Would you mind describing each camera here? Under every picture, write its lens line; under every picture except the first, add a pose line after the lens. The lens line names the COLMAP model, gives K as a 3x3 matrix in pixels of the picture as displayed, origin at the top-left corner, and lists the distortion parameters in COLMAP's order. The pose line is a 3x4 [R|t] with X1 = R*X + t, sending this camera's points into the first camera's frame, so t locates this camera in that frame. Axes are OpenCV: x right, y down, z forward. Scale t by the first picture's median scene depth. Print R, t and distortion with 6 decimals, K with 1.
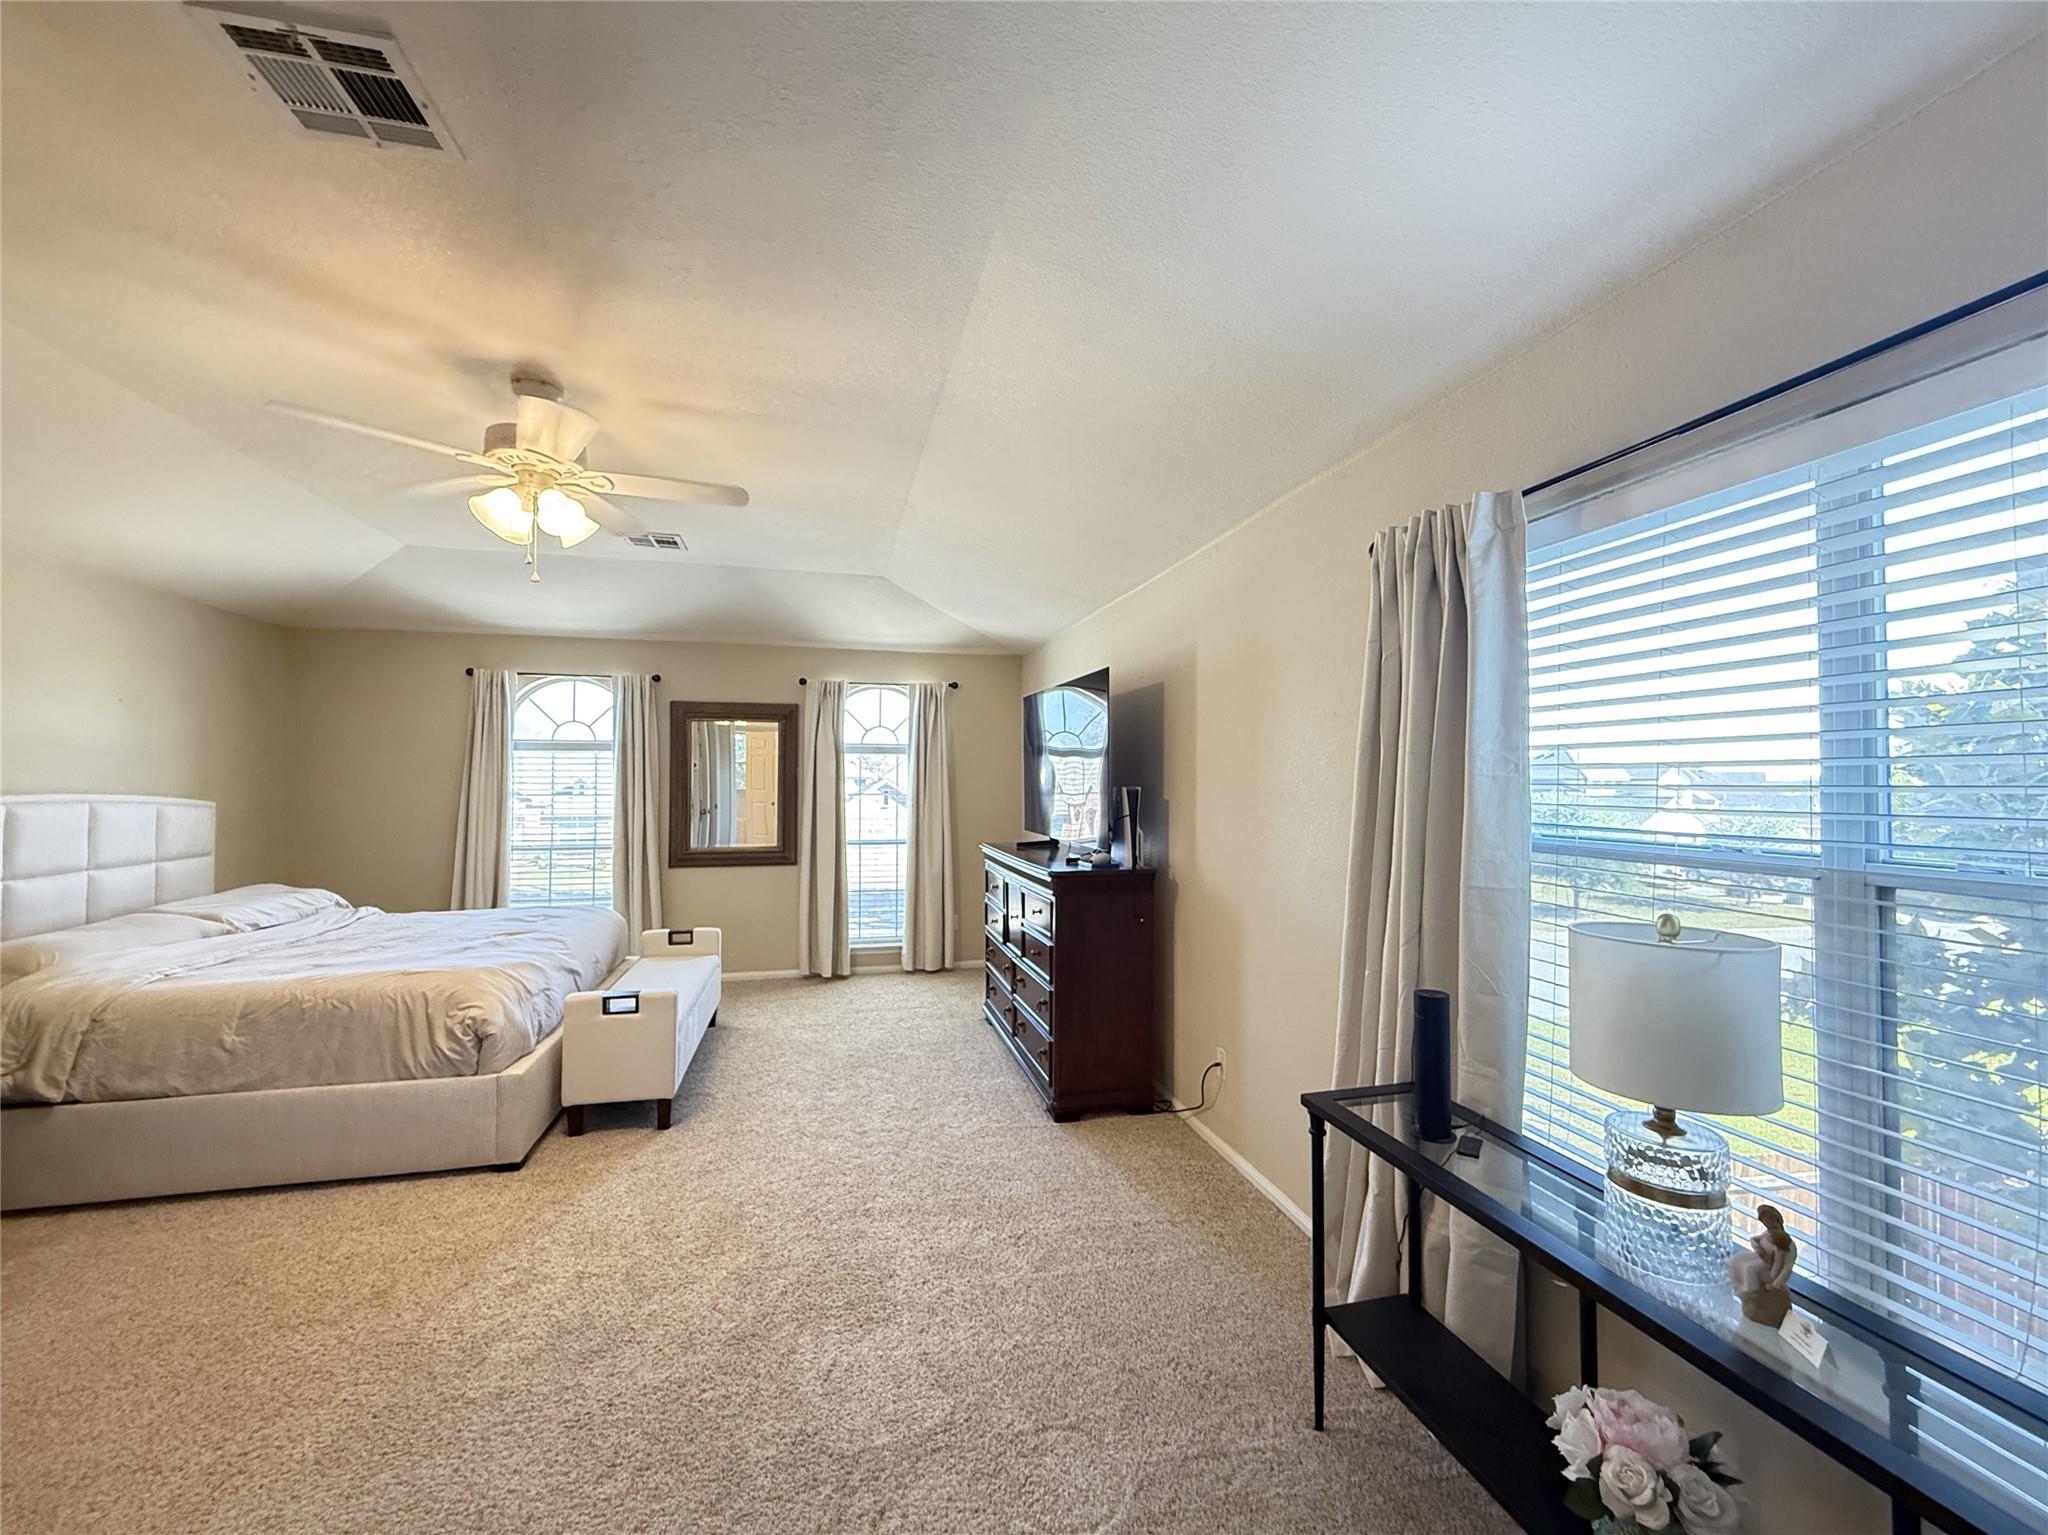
lens RADIAL K [[814.6, 0, 1025.8], [0, 814.6, 776.0], [0, 0, 1]] dist [-0.001627, 0.001113]
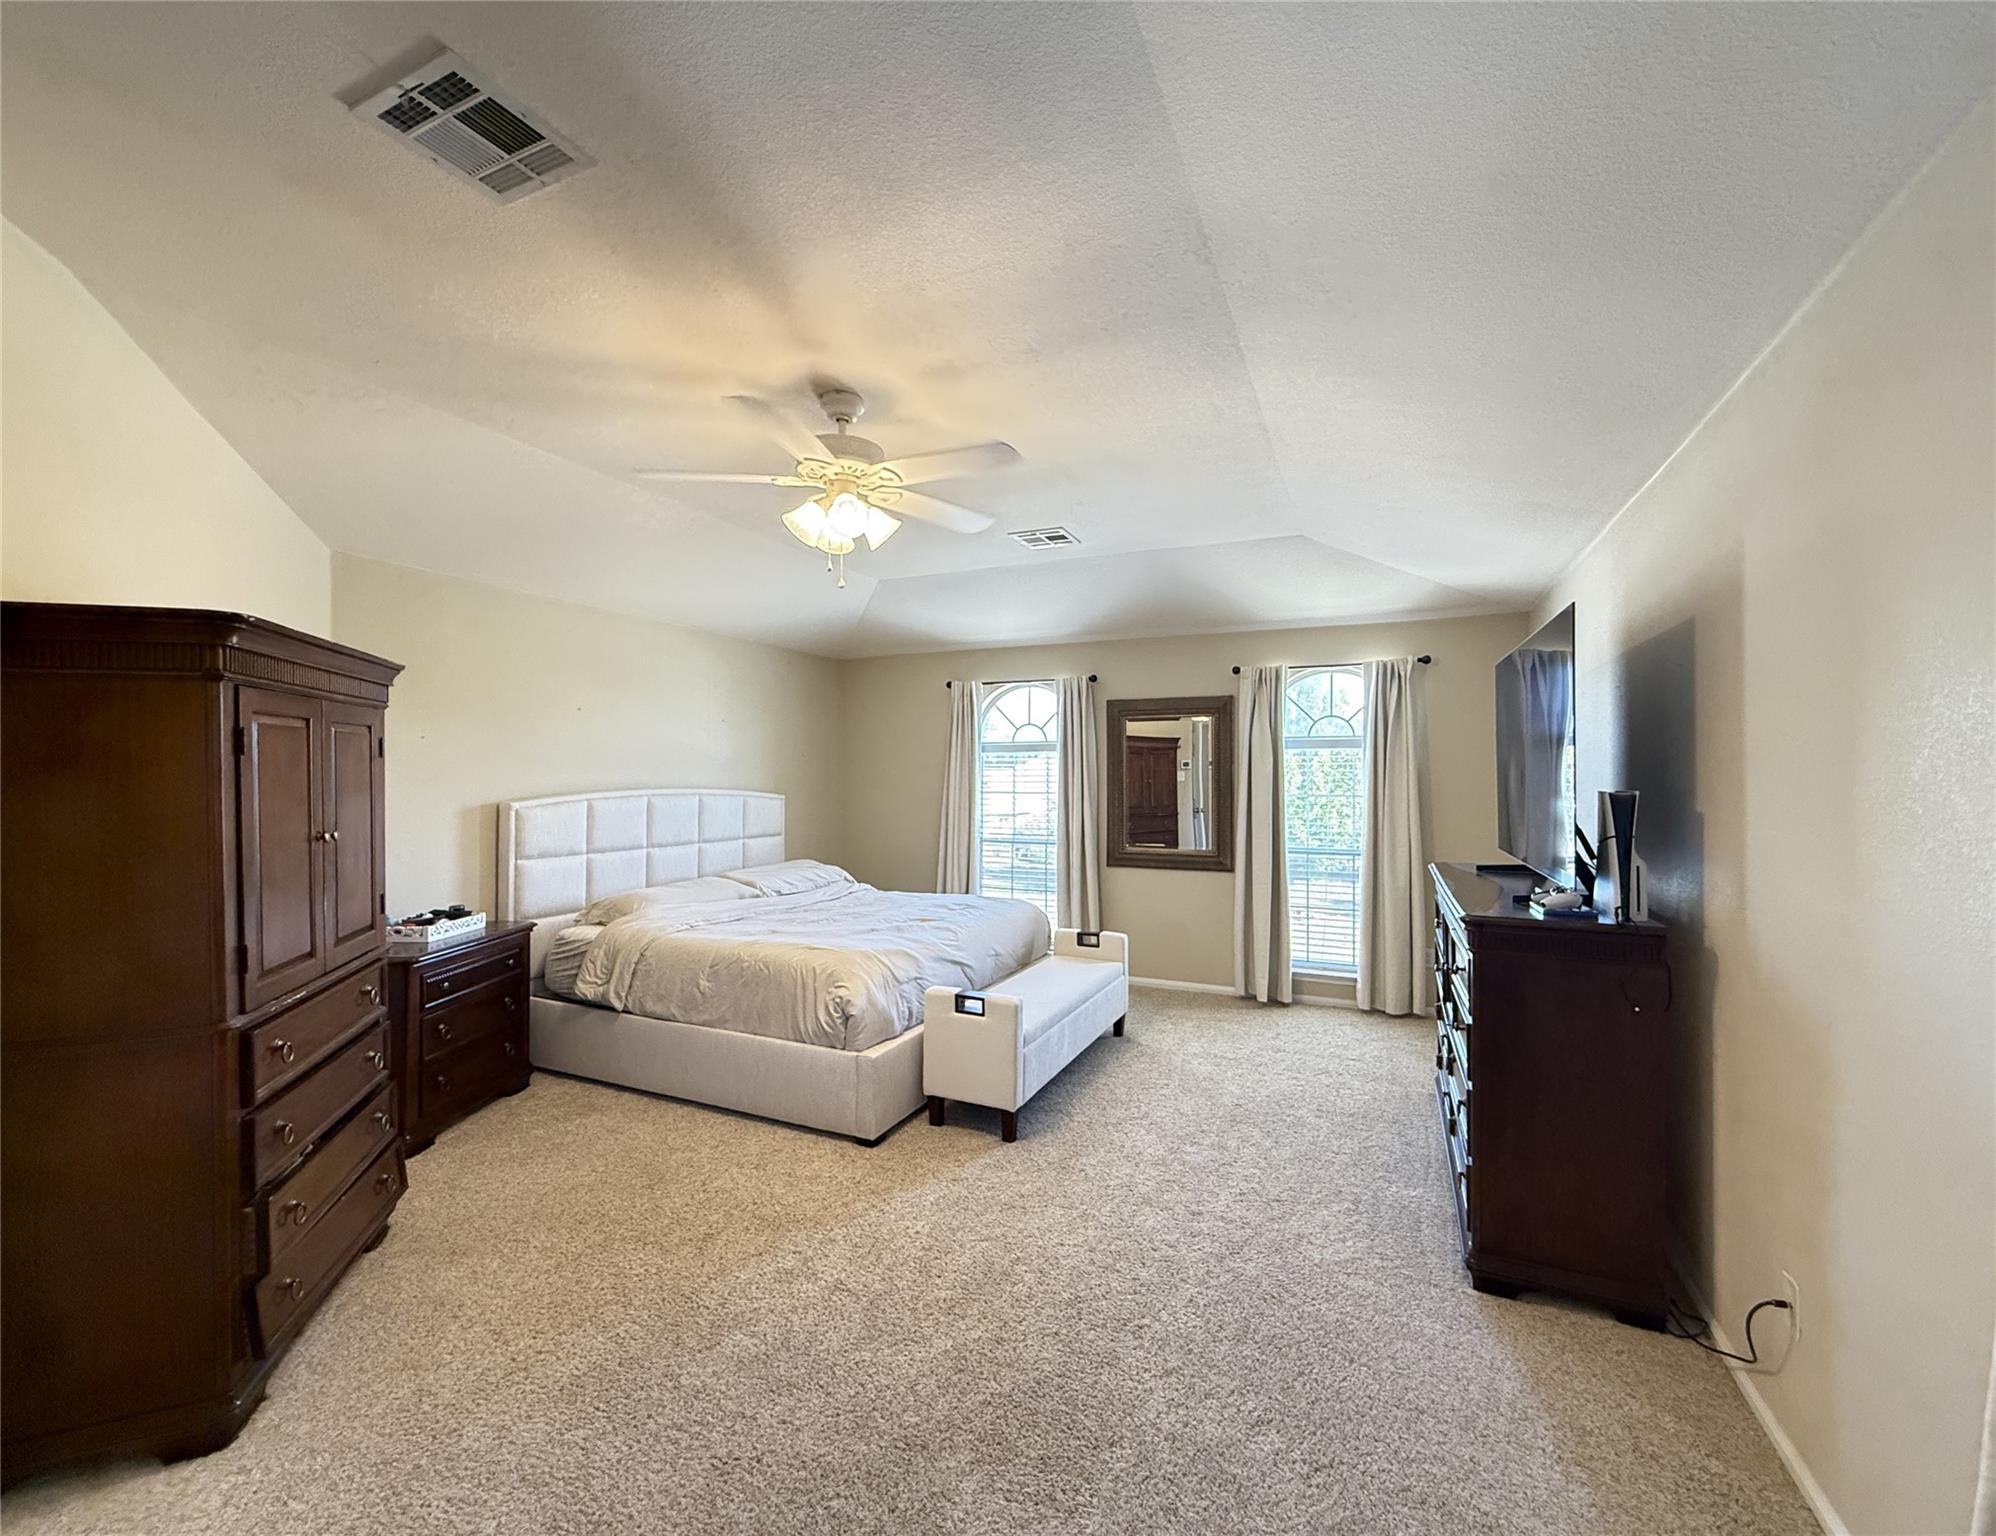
lens RADIAL K [[819.4, 0, 1001.6], [0, 819.4, 772.4], [0, 0, 1]] dist [-0.001553, -0.000298]
pose [[0.792254, -0.004620, -0.610175, 0.130836], [0.003328, 0.999989, -0.003251, -0.000092], [0.610183, 0.000545, 0.792260, 0.207981]]
